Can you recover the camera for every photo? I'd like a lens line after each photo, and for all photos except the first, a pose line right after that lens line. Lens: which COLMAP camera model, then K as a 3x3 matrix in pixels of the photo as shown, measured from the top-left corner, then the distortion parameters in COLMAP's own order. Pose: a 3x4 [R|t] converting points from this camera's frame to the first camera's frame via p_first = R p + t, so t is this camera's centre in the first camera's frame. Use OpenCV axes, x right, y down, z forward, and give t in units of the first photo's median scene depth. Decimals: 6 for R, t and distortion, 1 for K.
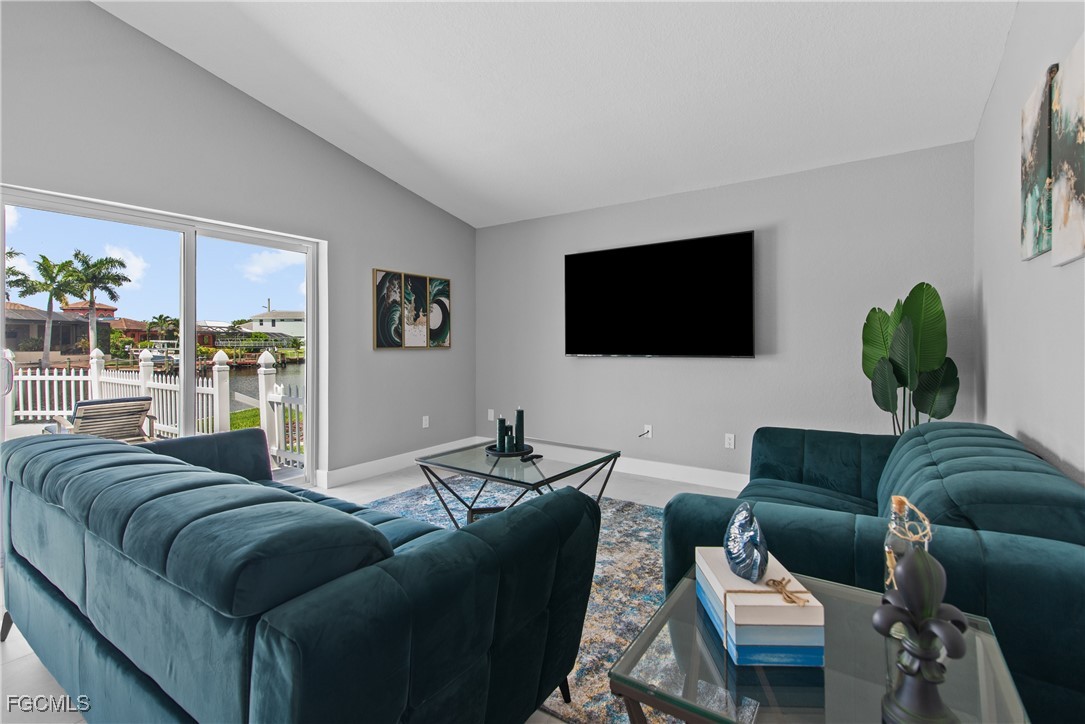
lens RADIAL K [[485.8, 0, 542.5], [0, 485.8, 349.1], [0, 0, 1]] dist [0.009925, -0.000577]
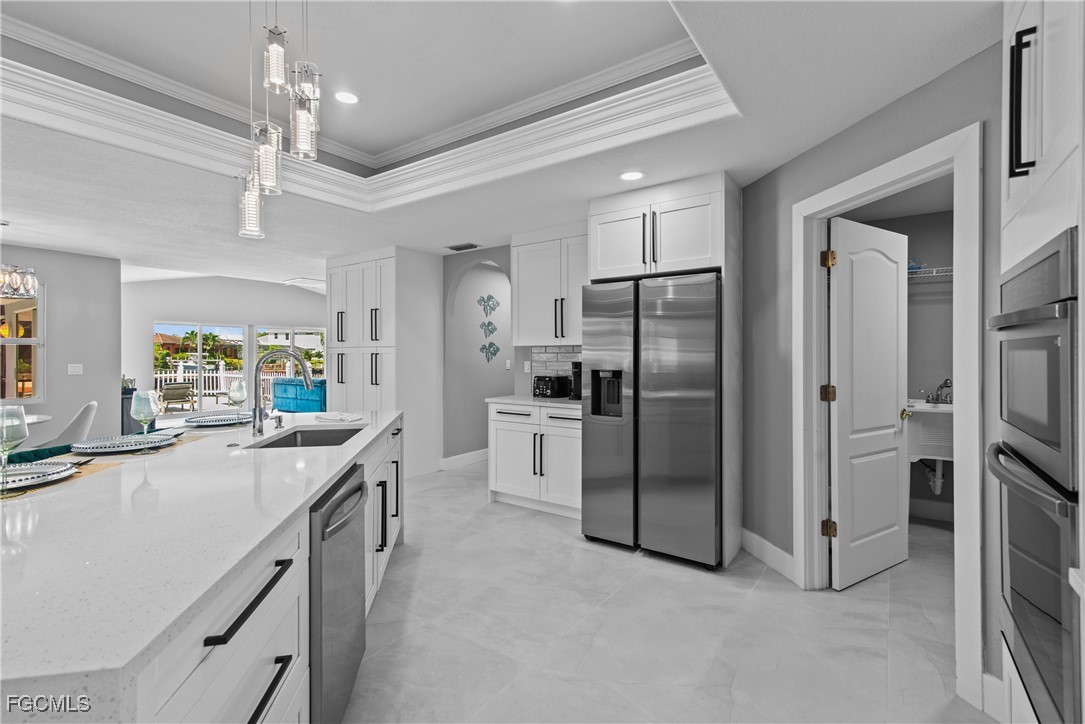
lens RADIAL K [[488.2, 0, 548.1], [0, 488.2, 356.4], [0, 0, 1]] dist [0.012651, 0.000050]
pose [[0.999962, 0.000514, -0.008754, 0.798328], [-0.000581, 0.999970, -0.007719, -0.006751], [0.008750, 0.007724, 0.999932, -1.736607]]
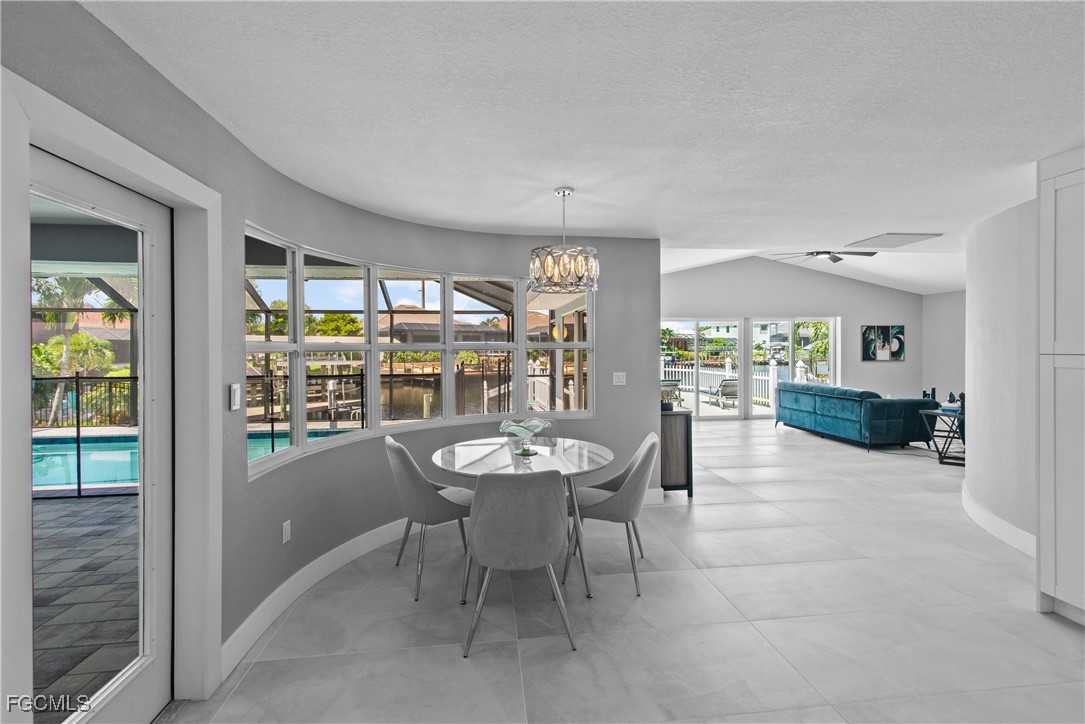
lens RADIAL K [[485.8, 0, 542.5], [0, 485.8, 349.1], [0, 0, 1]] dist [0.009925, -0.000577]
pose [[0.658841, 0.001217, -0.752281, 0.319375], [-0.005025, 0.999984, -0.002783, -0.036281], [0.752265, 0.005614, 0.658837, -1.344198]]
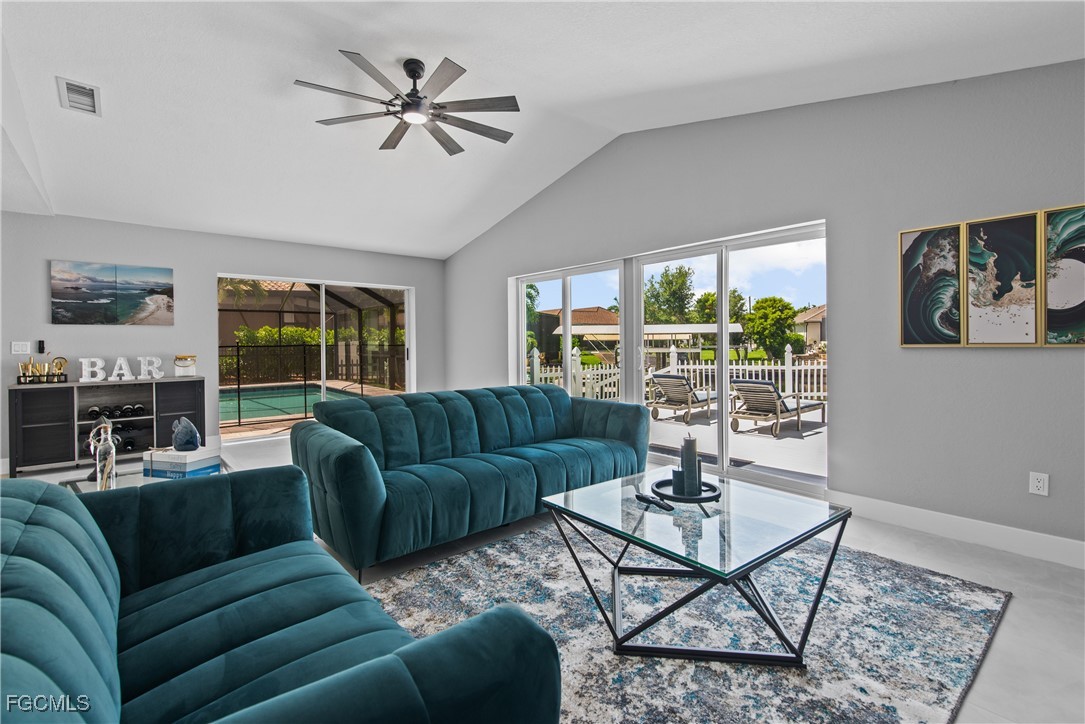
lens RADIAL K [[527.0, 0, 573.1], [0, 527.0, 344.2], [0, 0, 1]] dist [0.000784, -0.000173]
pose [[-0.245517, 0.005287, -0.969378, 0.430048], [0.002746, 0.999985, 0.004758, -0.007566], [0.969389, -0.001494, -0.245527, 0.616890]]
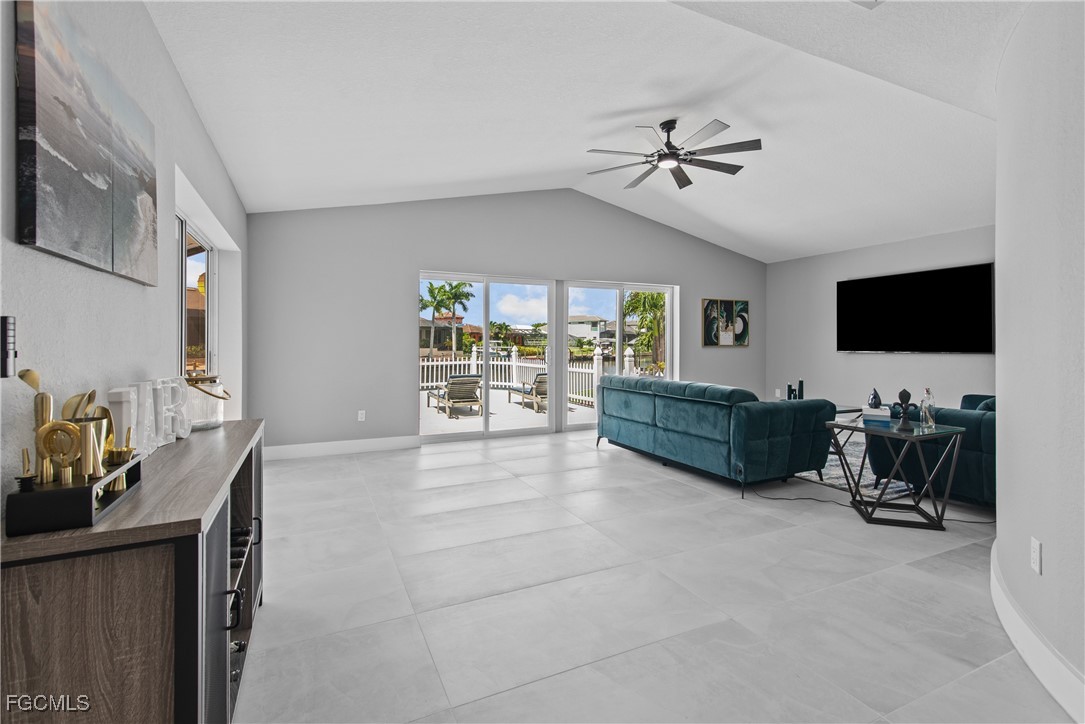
lens RADIAL K [[485.8, 0, 542.5], [0, 485.8, 349.1], [0, 0, 1]] dist [0.009925, -0.000577]
pose [[0.861607, 0.008471, -0.507505, 0.026126], [-0.008306, 0.999962, 0.002588, 0.007855], [0.507507, 0.001985, 0.861645, -0.620277]]
